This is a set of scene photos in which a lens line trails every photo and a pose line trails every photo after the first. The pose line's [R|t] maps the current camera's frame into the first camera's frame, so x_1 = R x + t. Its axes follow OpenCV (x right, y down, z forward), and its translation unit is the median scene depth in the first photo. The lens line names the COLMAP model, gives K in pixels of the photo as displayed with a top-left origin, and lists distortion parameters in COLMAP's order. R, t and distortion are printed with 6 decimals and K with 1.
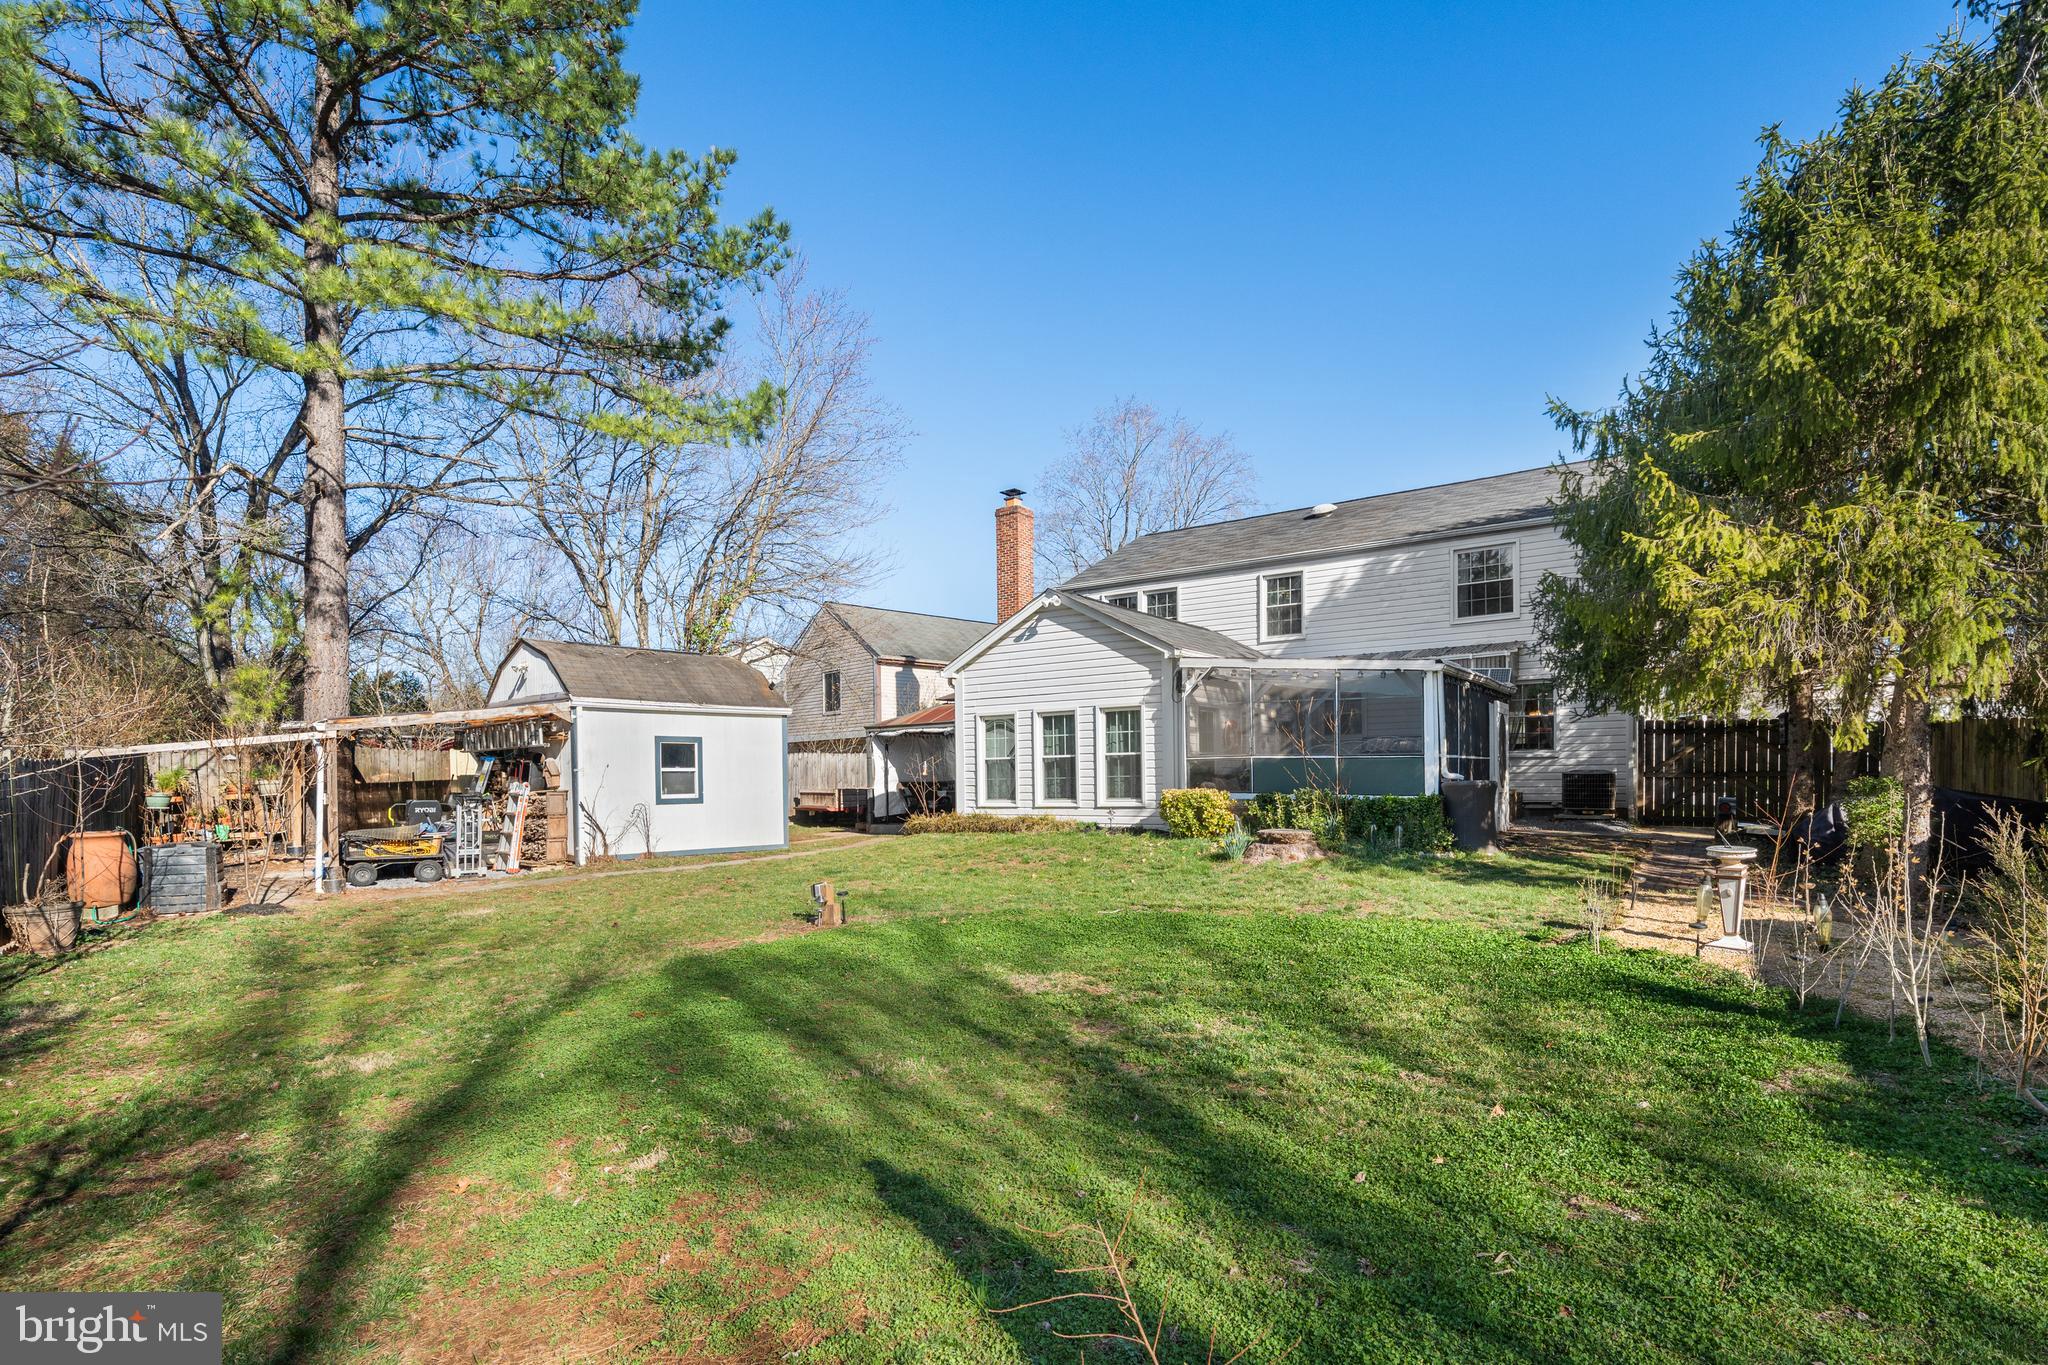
lens RADIAL K [[935.8, 0, 1009.6], [0, 935.8, 742.6], [0, 0, 1]] dist [0.004096, 0.000274]
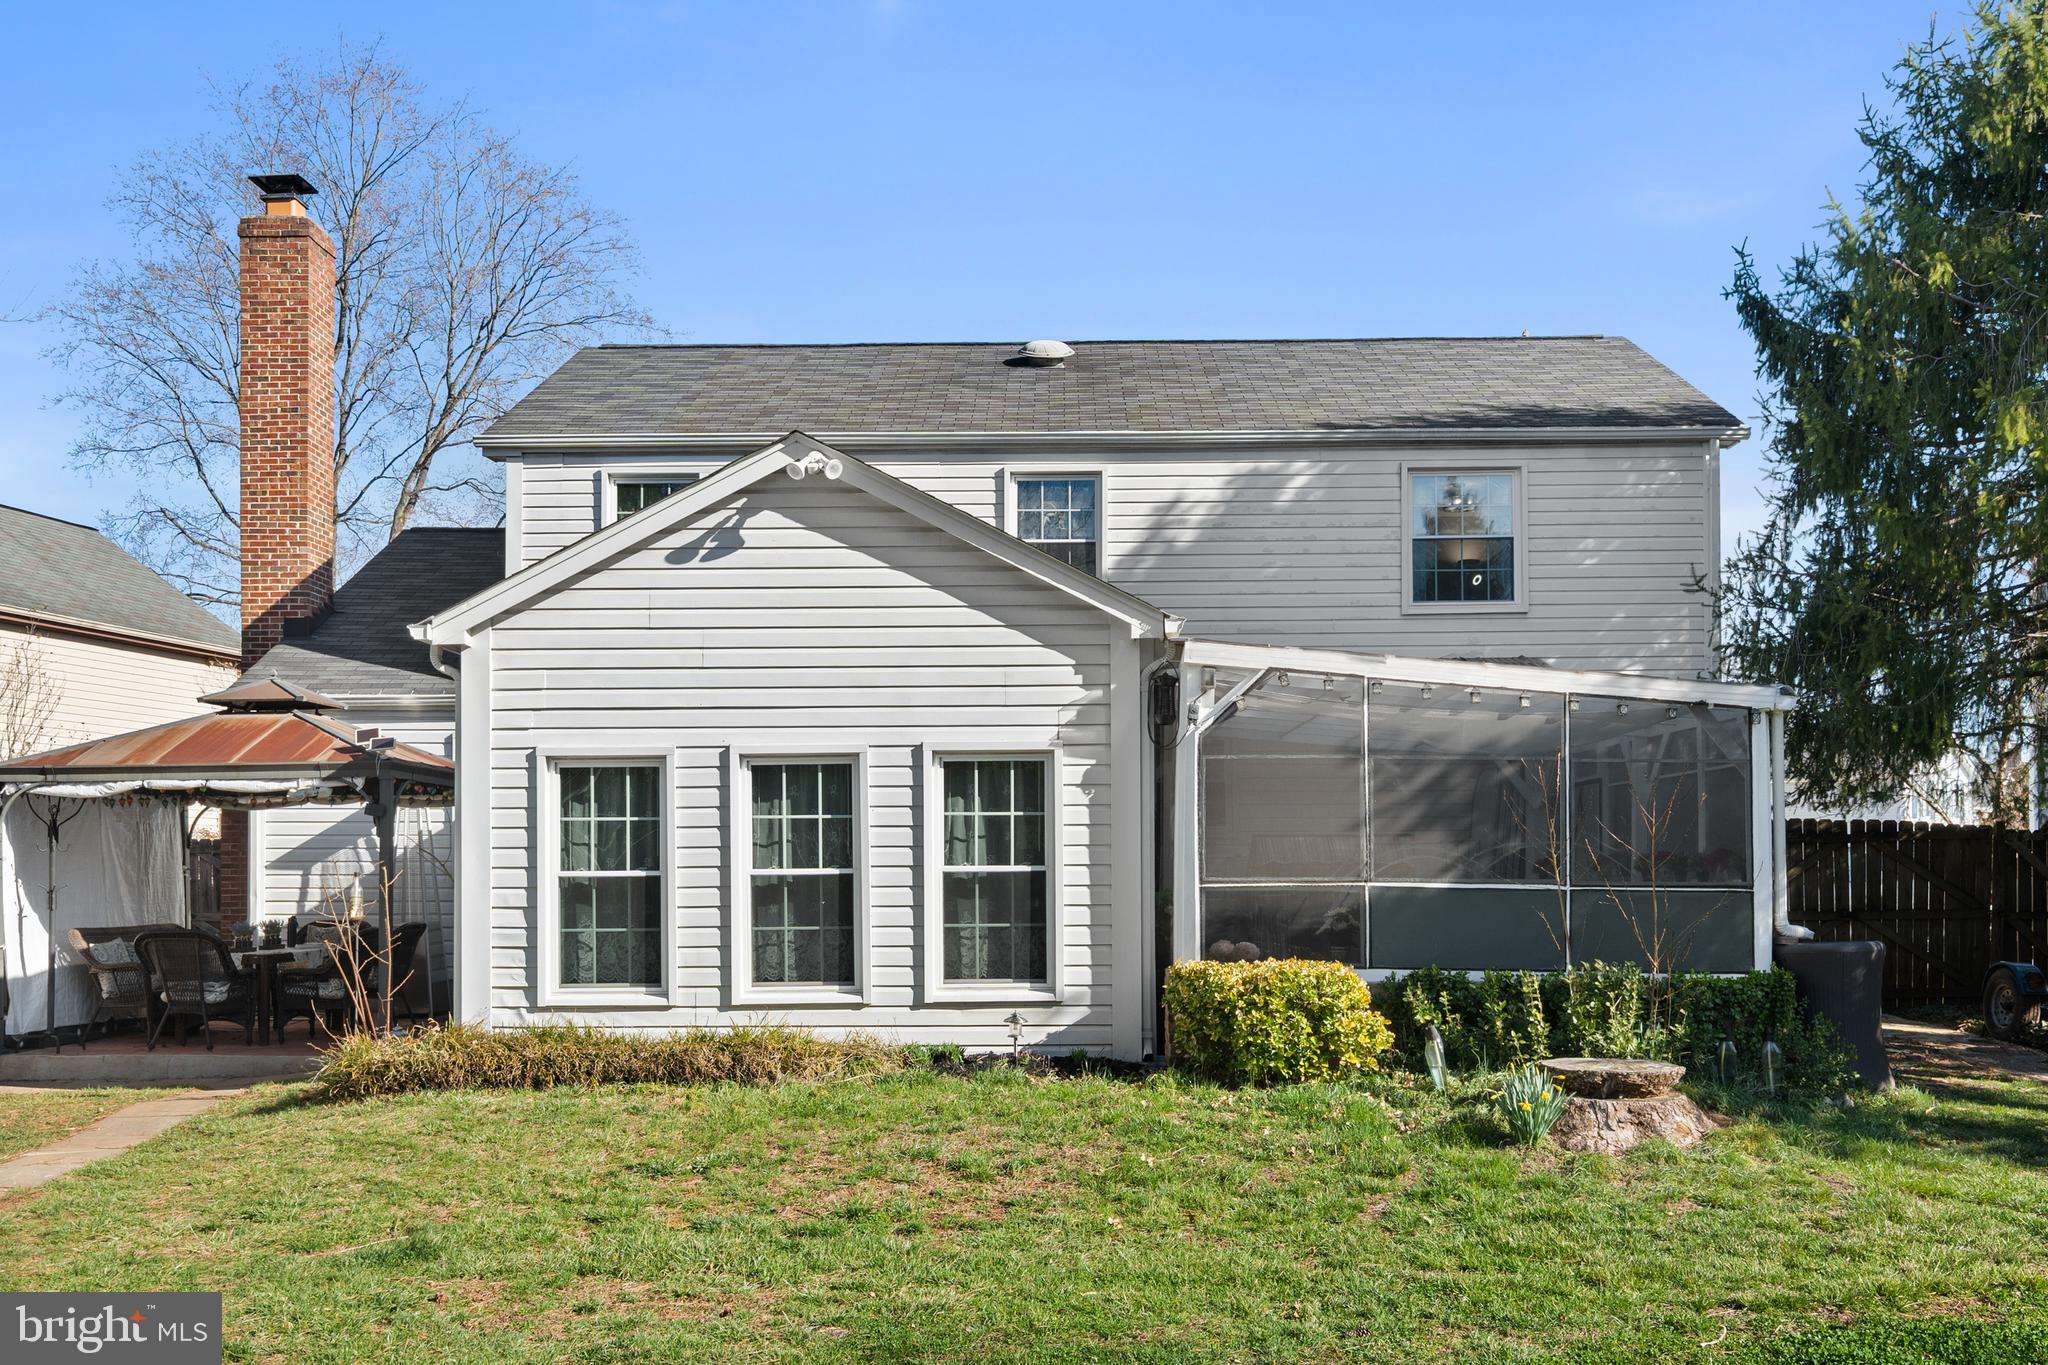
lens RADIAL K [[1842.6, 0, 1008.9], [0, 1842.6, 833.5], [0, 0, 1]] dist [-0.003936, 0.004936]
pose [[0.838260, 0.020131, 0.544899, -0.289271], [-0.025216, 0.999680, 0.001858, -0.004595], [-0.544688, -0.015298, 0.838499, 0.324391]]
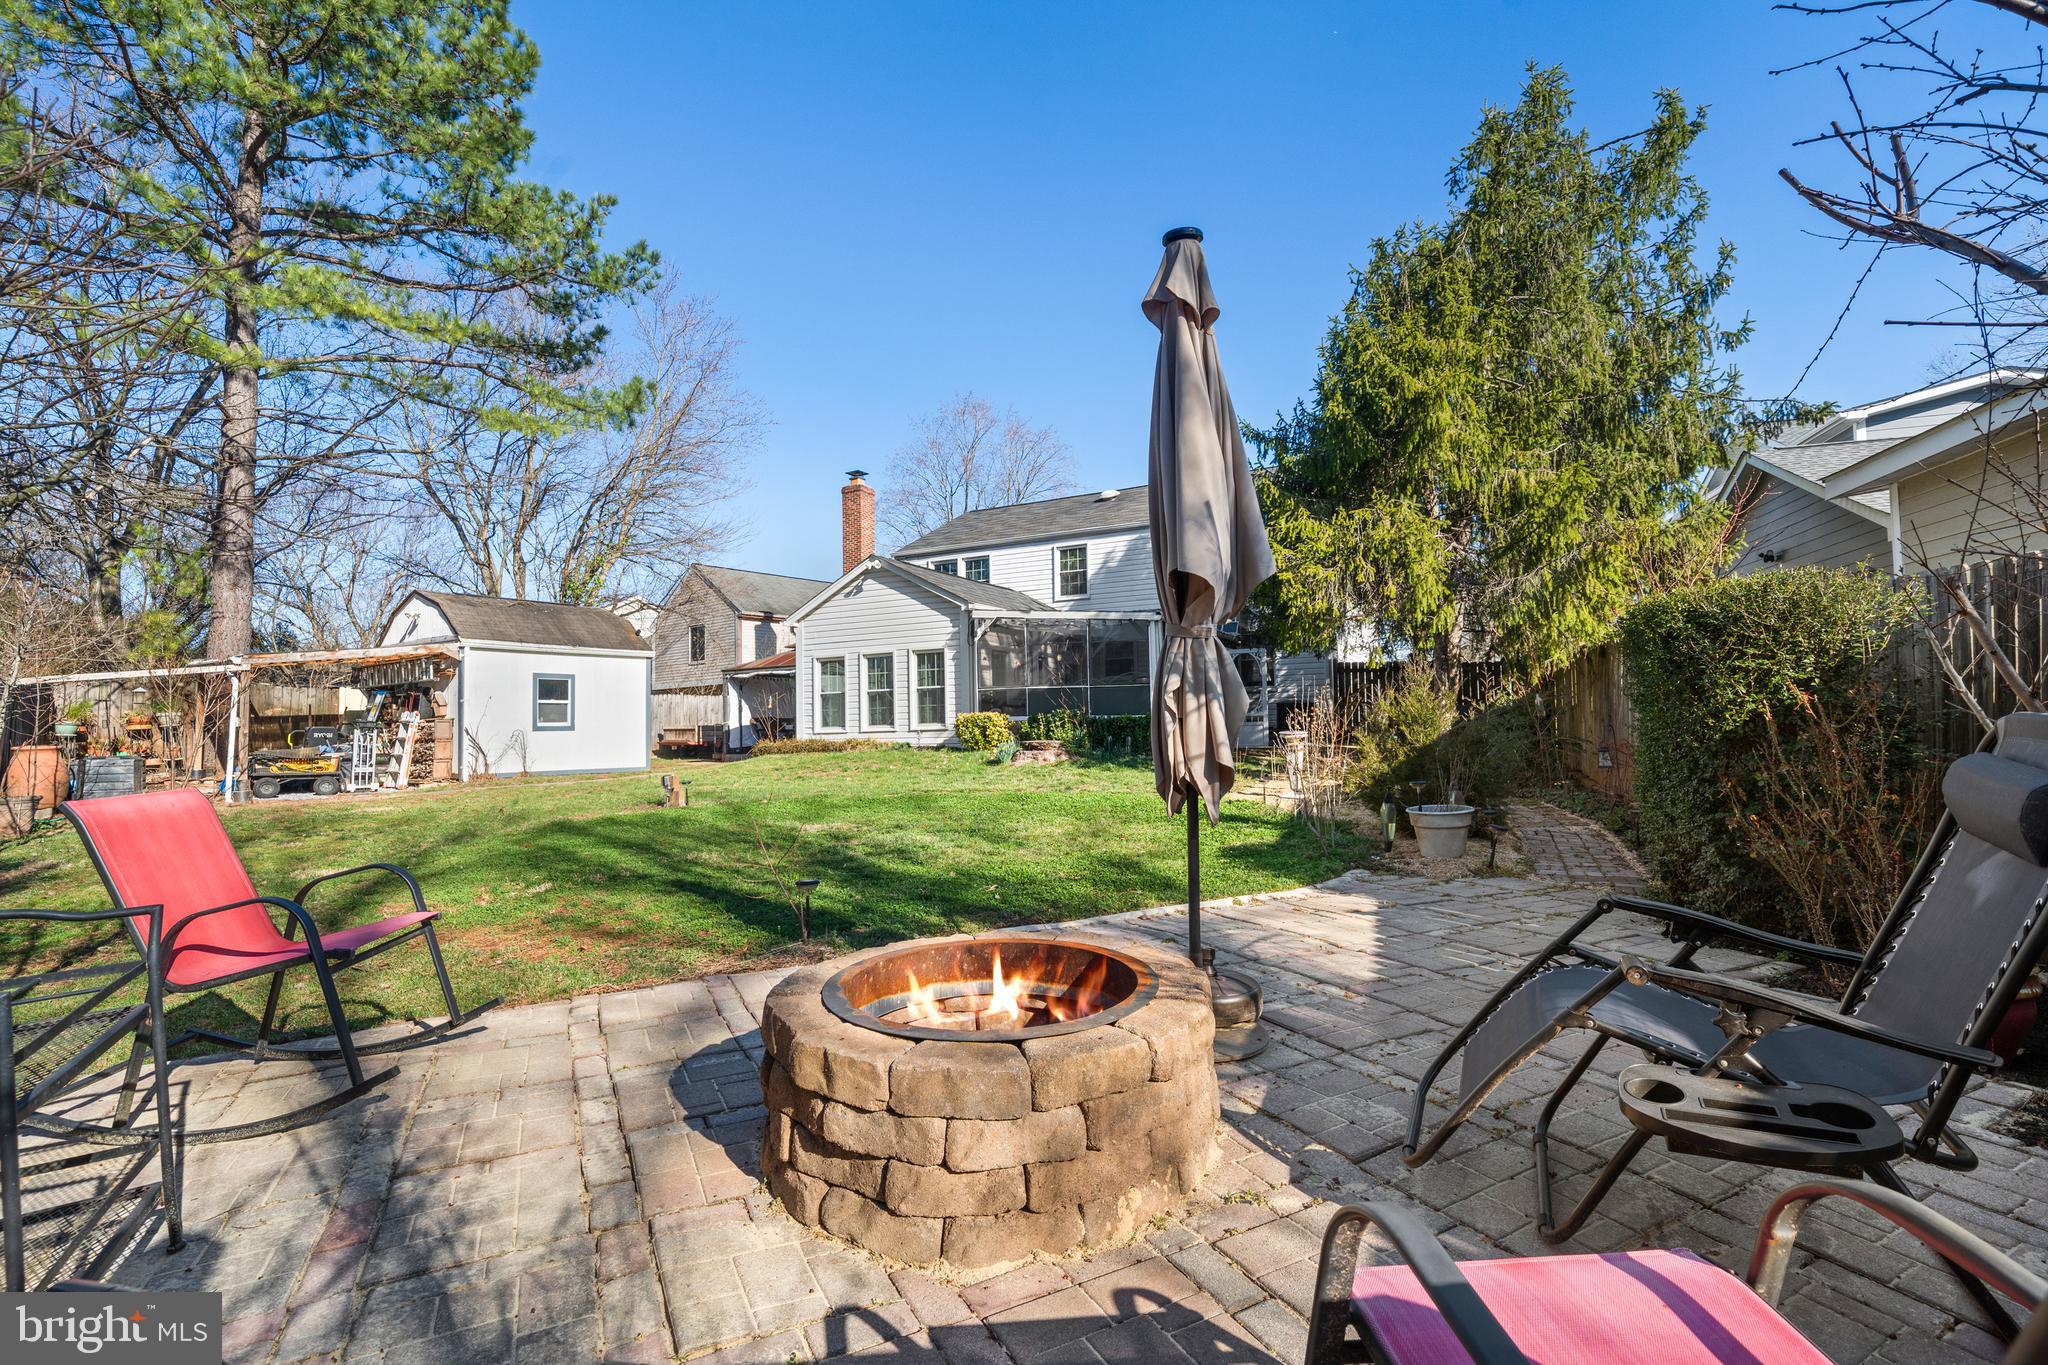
lens RADIAL K [[858.7, 0, 978.8], [0, 858.7, 645.8], [0, 0, 1]] dist [0.002081, 0.000616]
pose [[0.992425, 0.002911, 0.122816, 0.042743], [0.004347, 0.998261, -0.058790, 0.023210], [-0.122773, 0.058878, 0.990687, -0.134812]]
